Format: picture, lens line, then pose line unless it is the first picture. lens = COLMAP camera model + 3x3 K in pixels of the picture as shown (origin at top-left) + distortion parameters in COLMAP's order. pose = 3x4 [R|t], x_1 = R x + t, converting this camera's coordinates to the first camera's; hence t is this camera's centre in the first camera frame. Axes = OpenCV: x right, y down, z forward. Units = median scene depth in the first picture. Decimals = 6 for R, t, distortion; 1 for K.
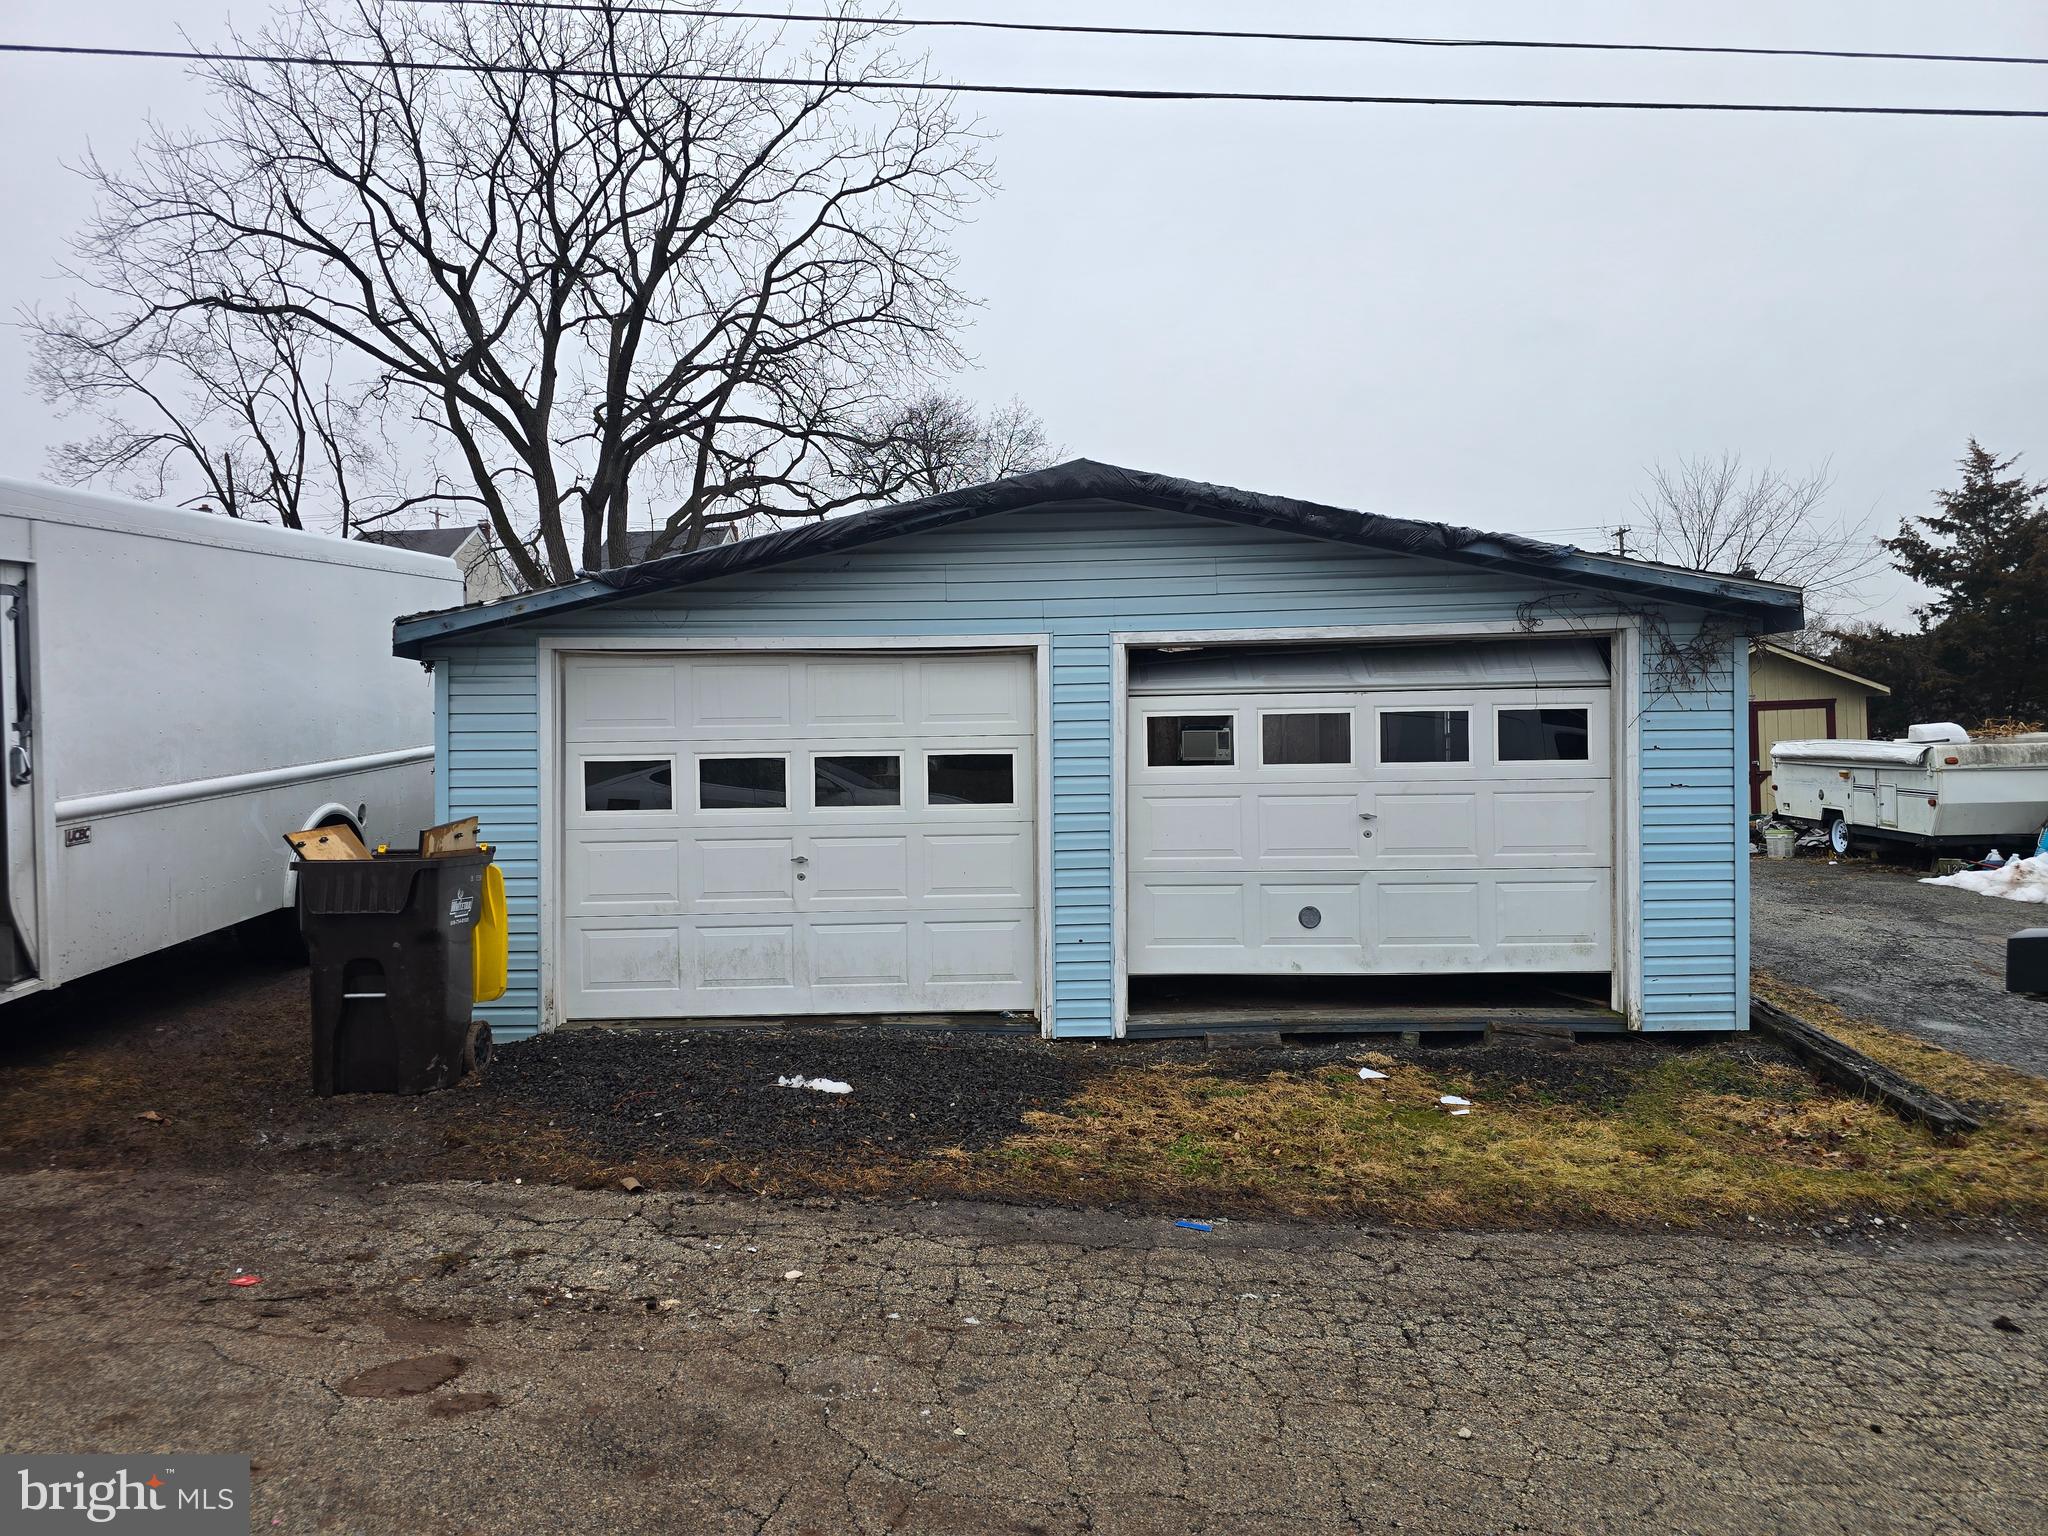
lens RADIAL K [[1362.7, 0, 1027.5], [0, 1362.7, 758.5], [0, 0, 1]] dist [0.052475, -0.001552]
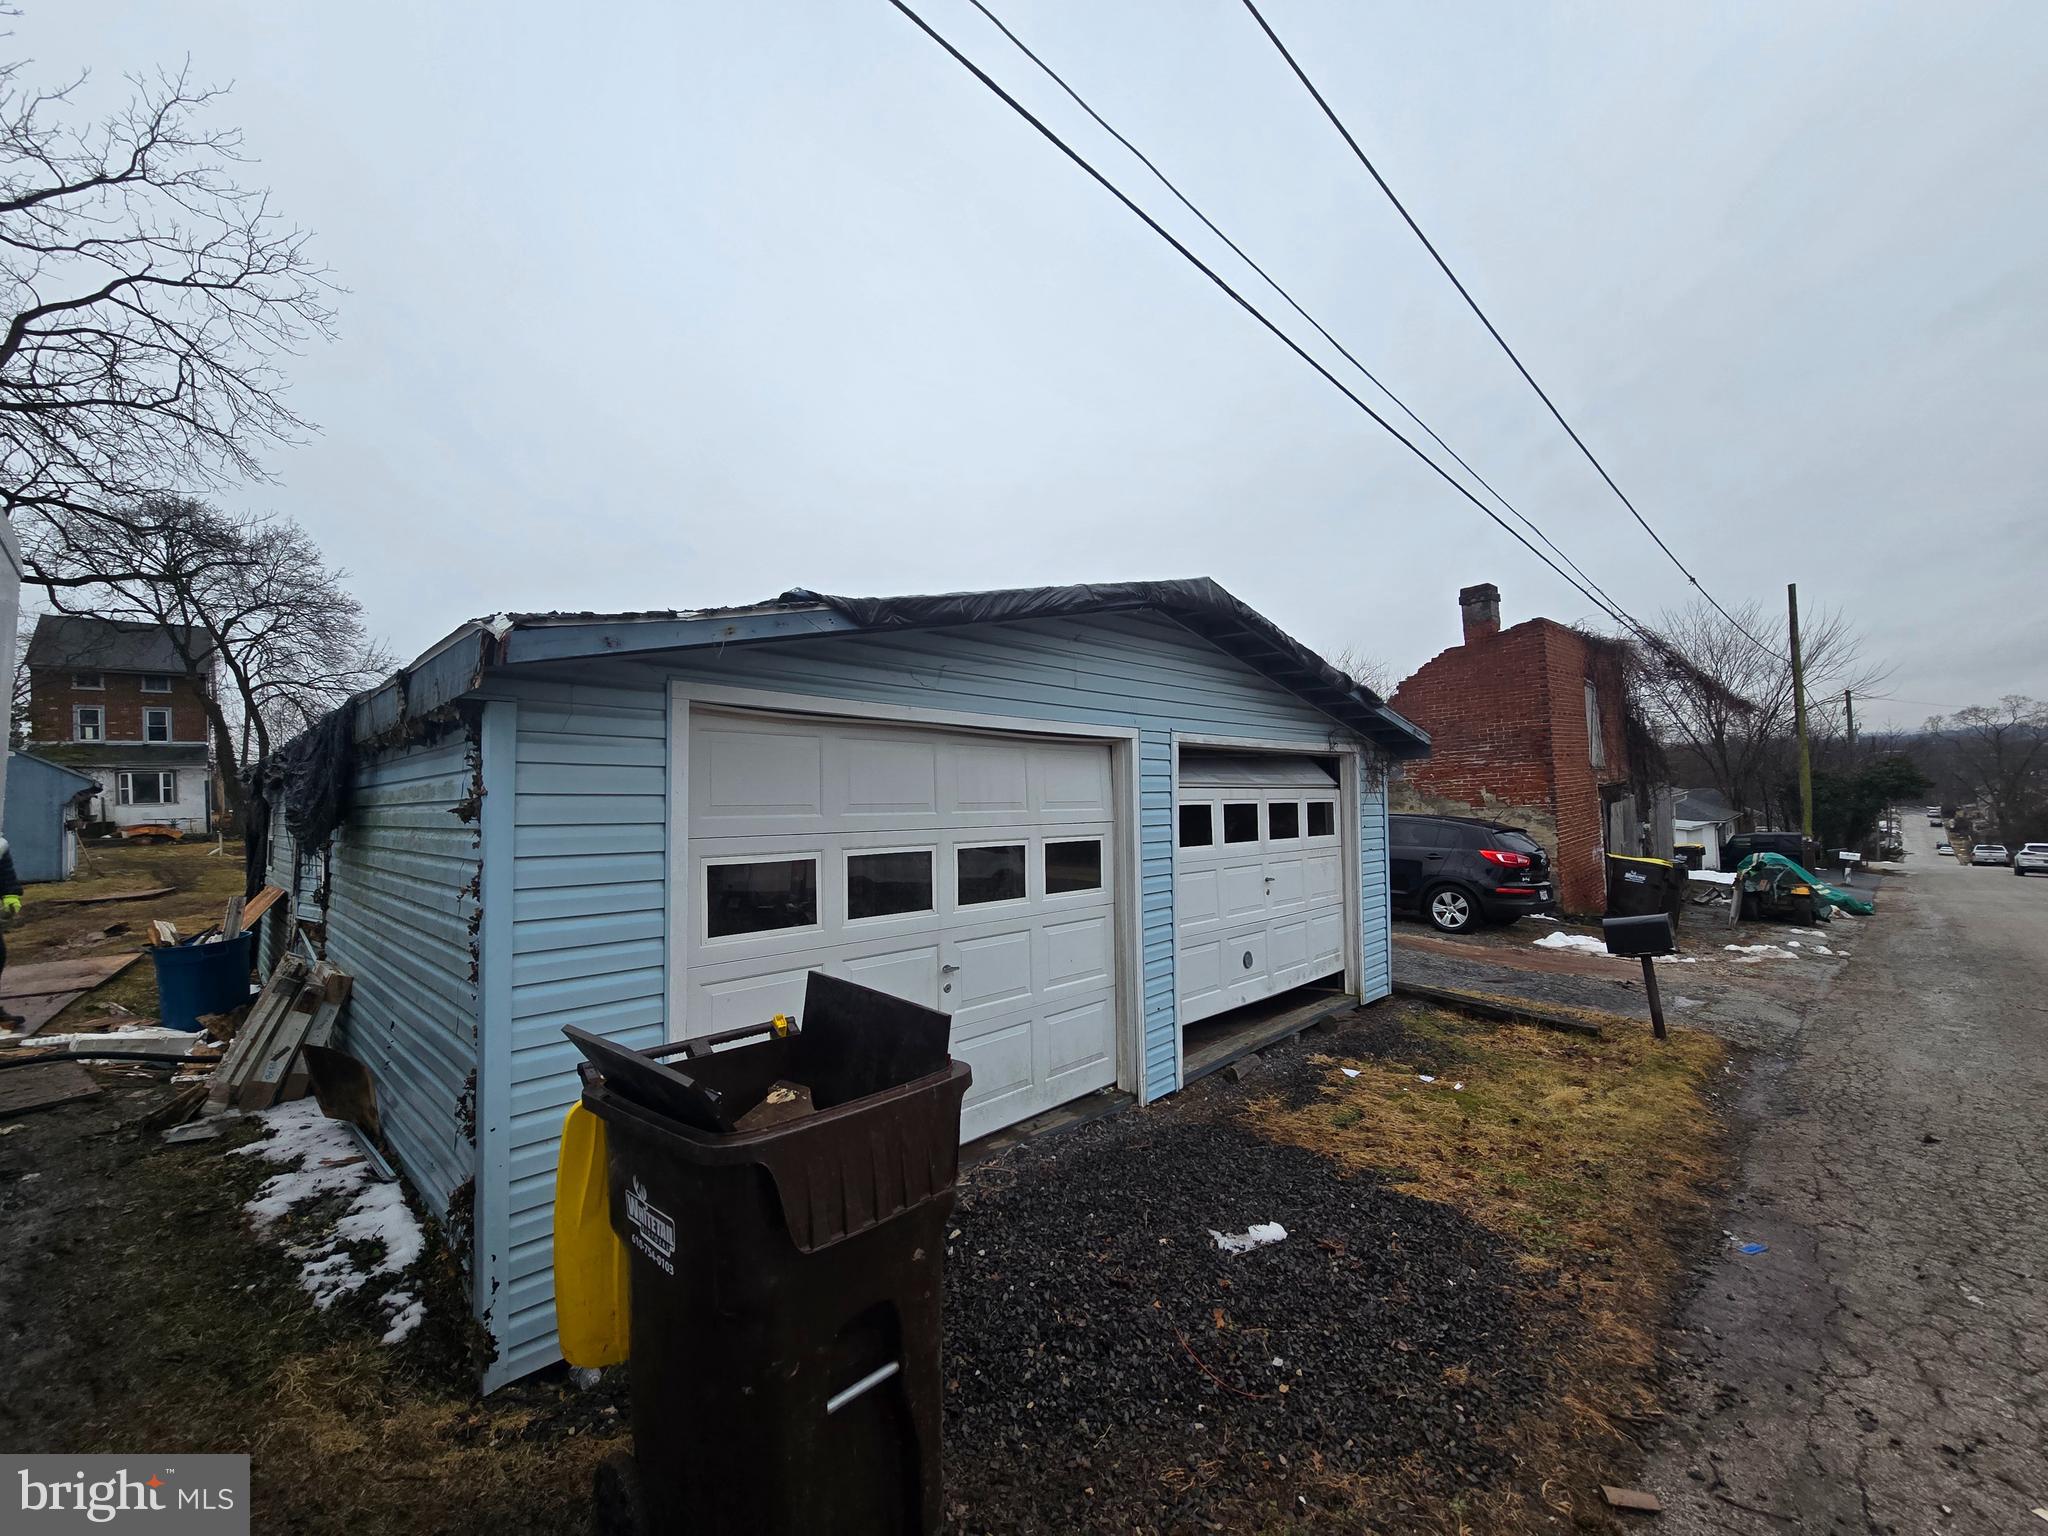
lens RADIAL K [[832.9, 0, 1028.7], [0, 832.9, 780.7], [0, 0, 1]] dist [-0.001173, 0.000243]
pose [[0.690664, 0.026608, 0.722686, -0.517379], [0.015640, 0.998540, -0.051711, -0.016758], [-0.723006, 0.047017, 0.689239, 0.595953]]
